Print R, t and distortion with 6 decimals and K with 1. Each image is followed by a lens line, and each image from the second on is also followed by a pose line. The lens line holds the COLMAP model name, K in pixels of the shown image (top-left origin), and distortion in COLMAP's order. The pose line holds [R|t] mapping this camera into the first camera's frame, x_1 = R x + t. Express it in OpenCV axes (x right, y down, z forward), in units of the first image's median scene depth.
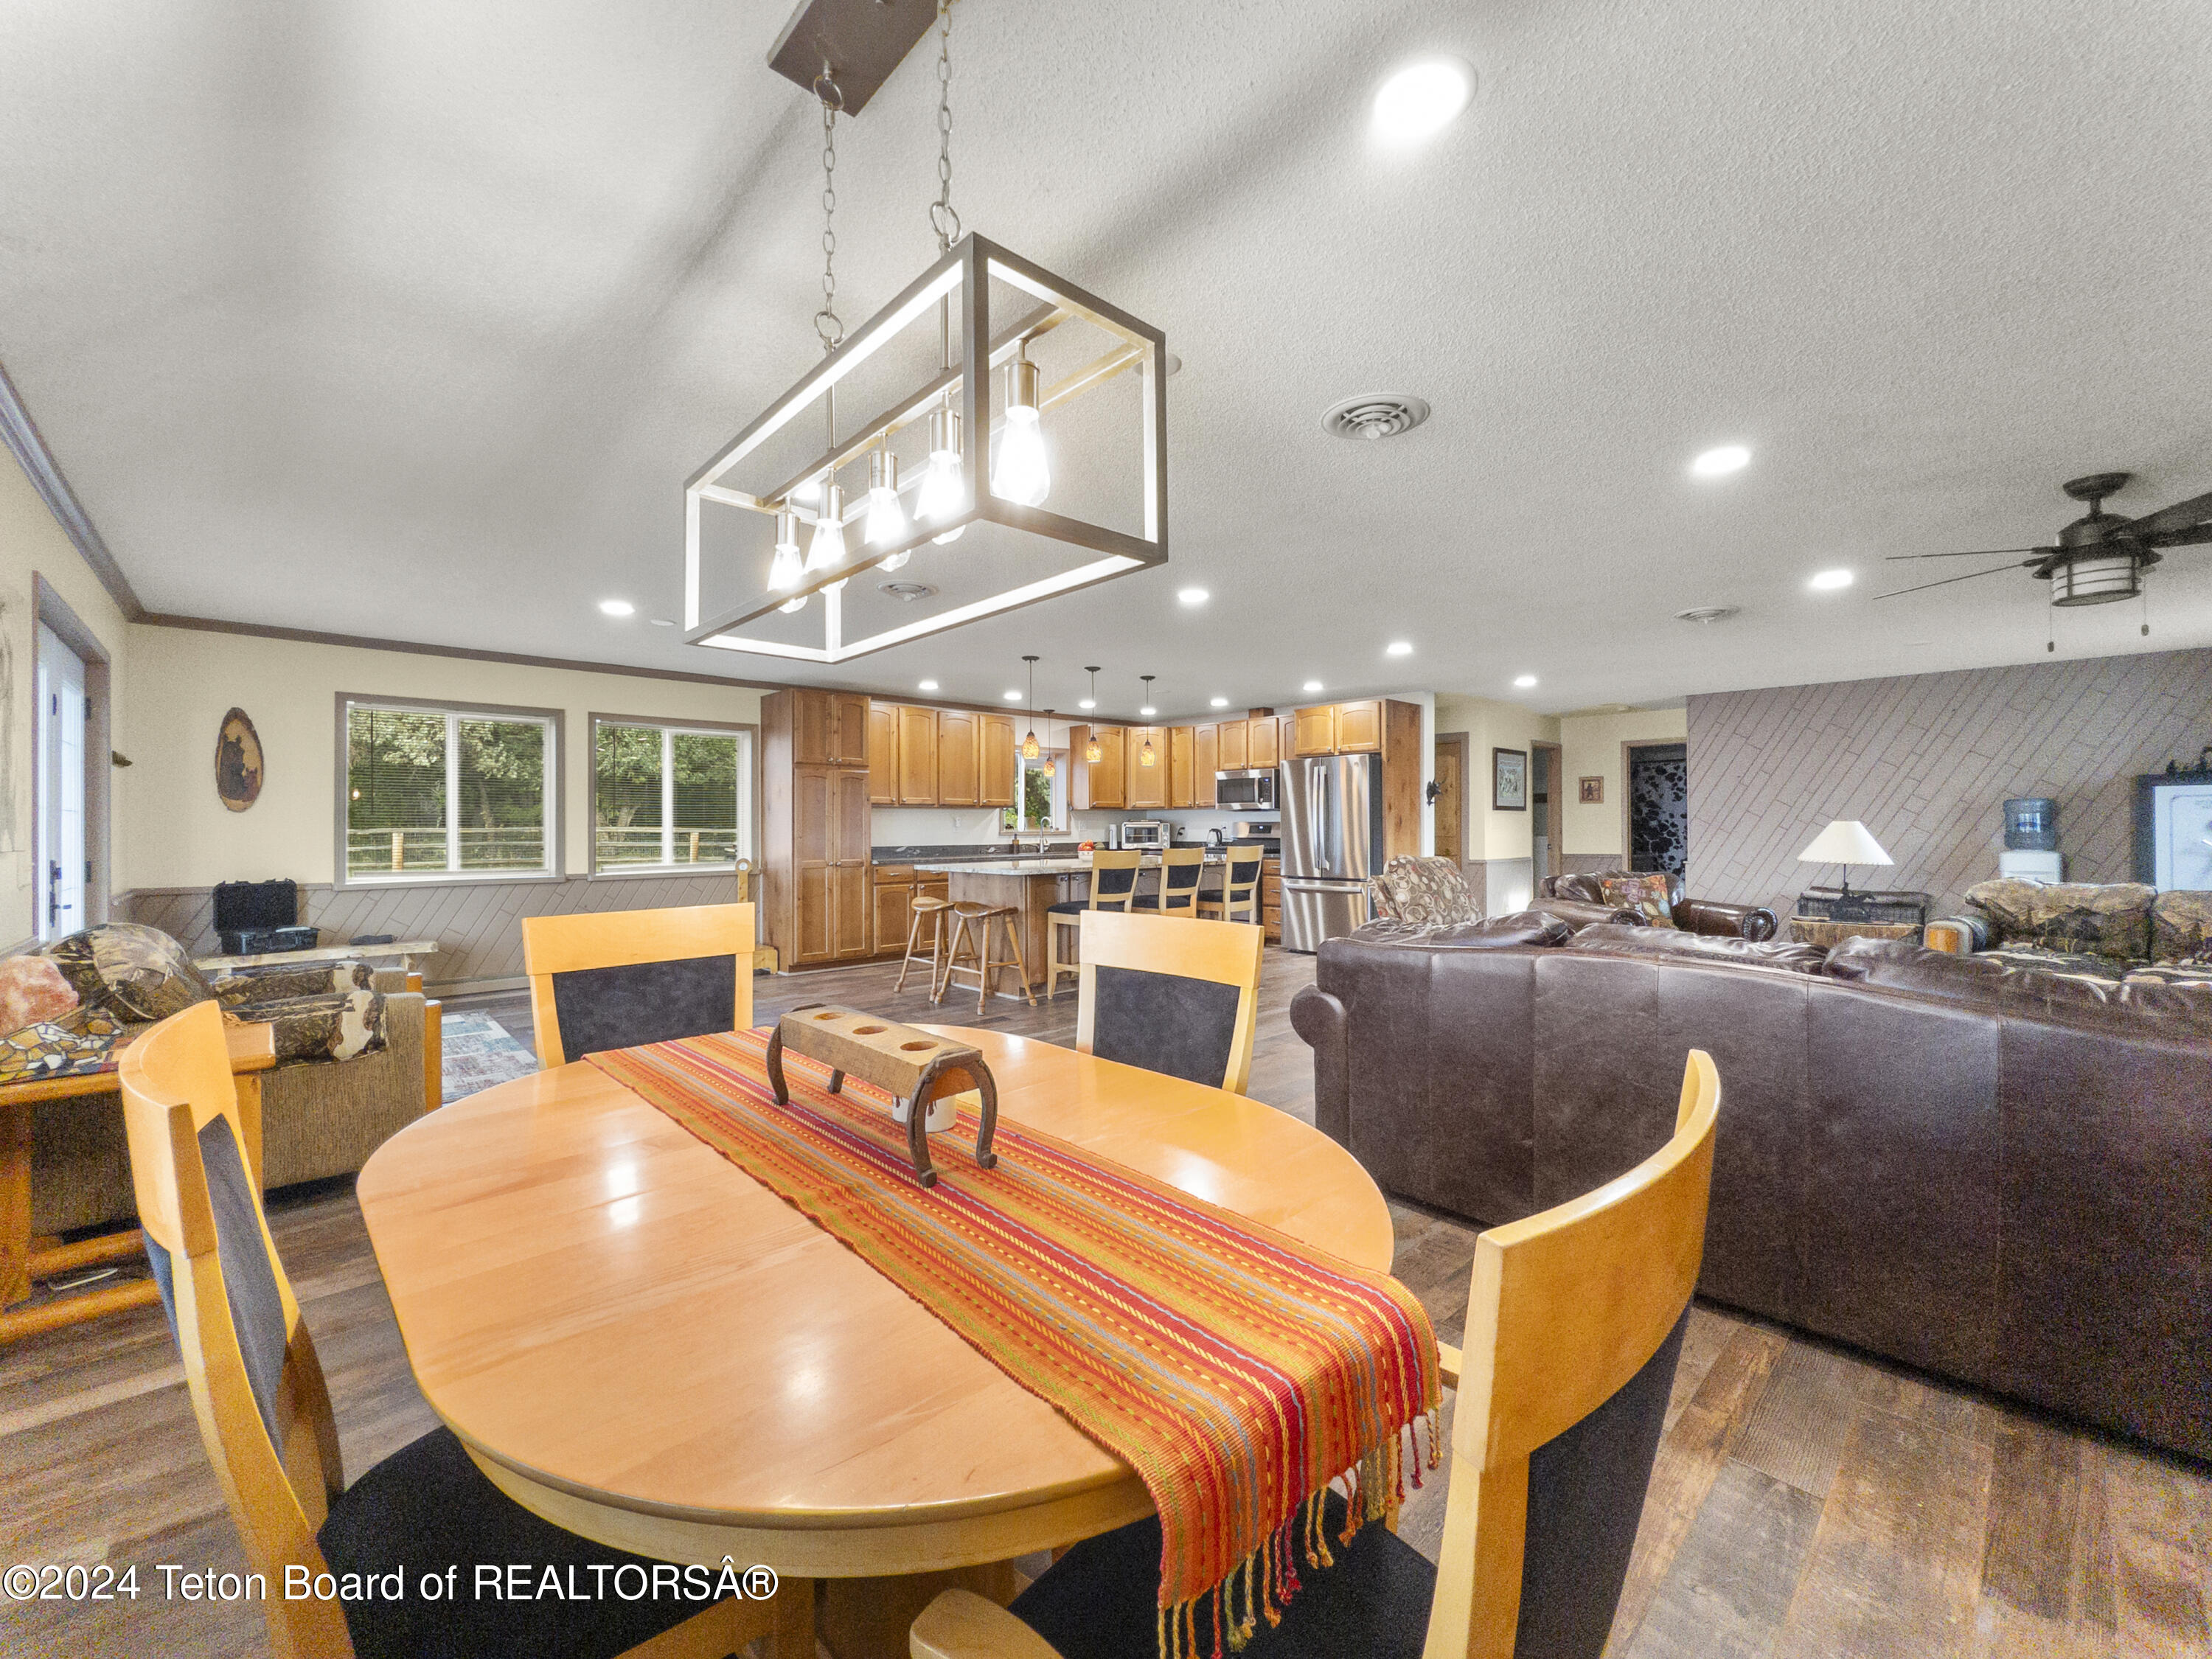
lens RADIAL K [[891.1, 0, 1097.6], [0, 891.1, 821.1], [0, 0, 1]] dist [-0.001853, 0.000491]
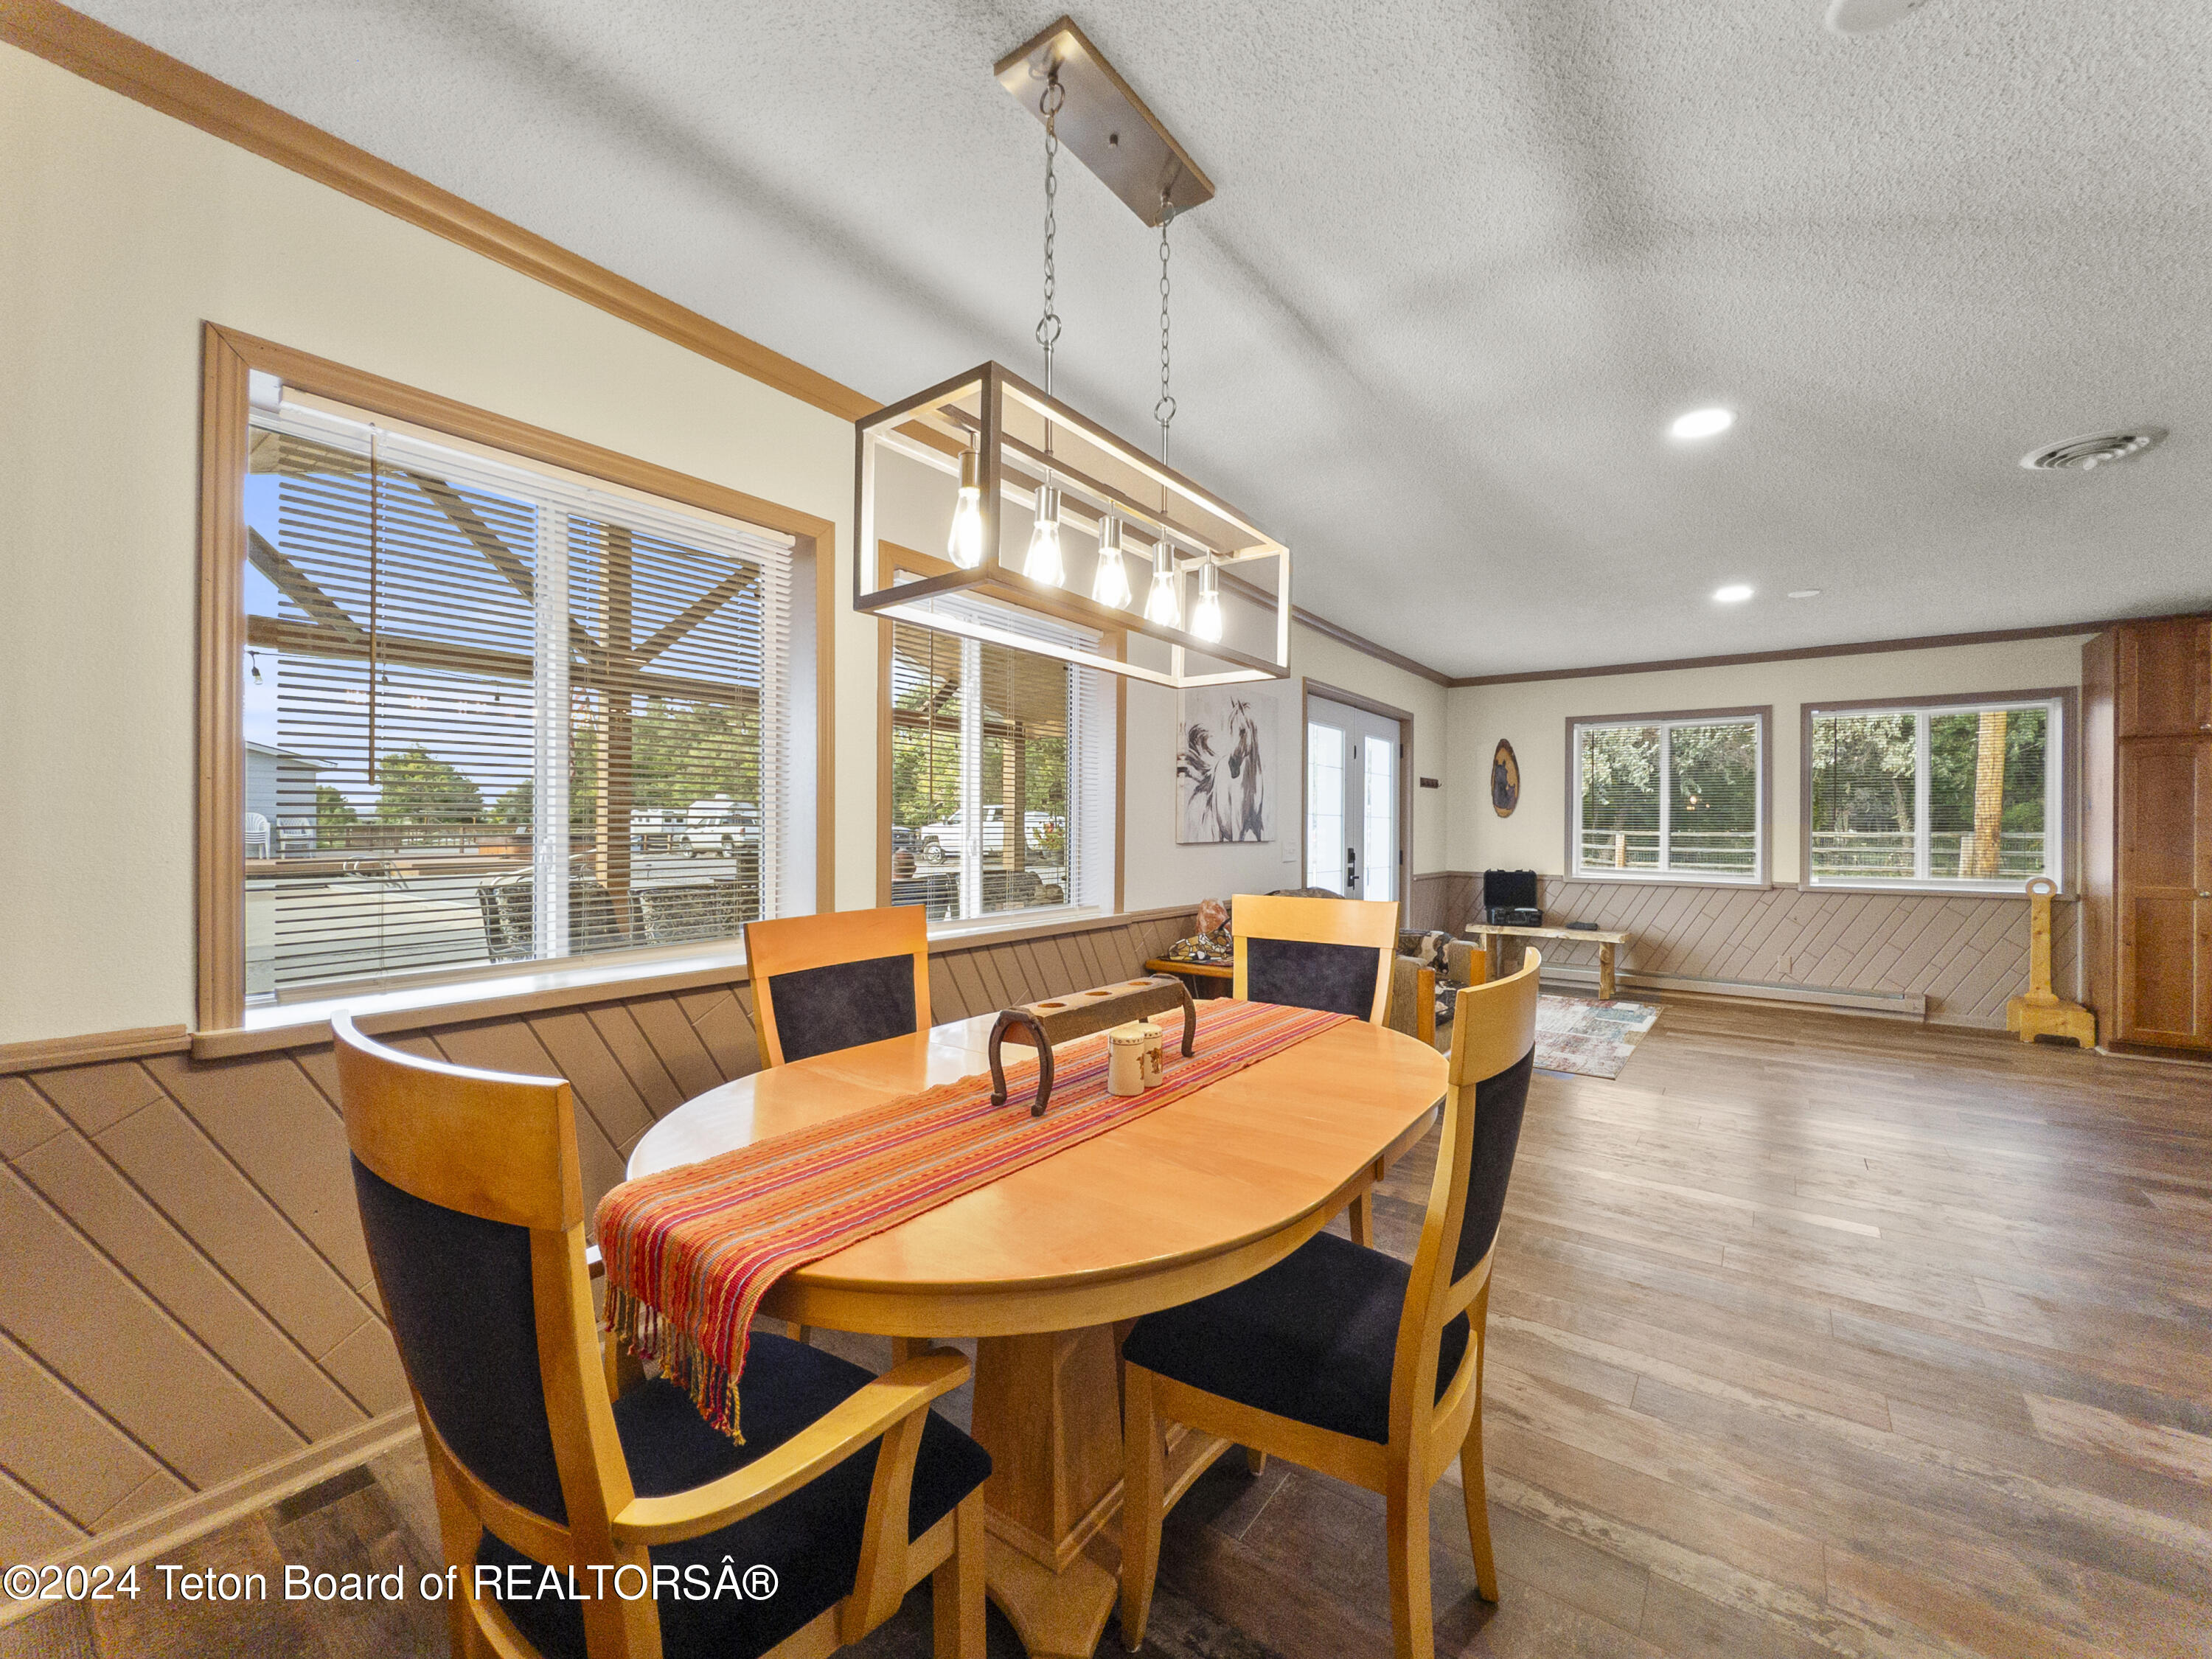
lens RADIAL K [[891.1, 0, 1123.7], [0, 891.1, 831.1], [0, 0, 1]] dist [-0.001853, 0.000491]
pose [[0.178450, 0.007671, -0.983919, 0.181109], [-0.000609, 0.999970, 0.007686, -0.000022], [0.983949, -0.000772, 0.178449, 0.153563]]
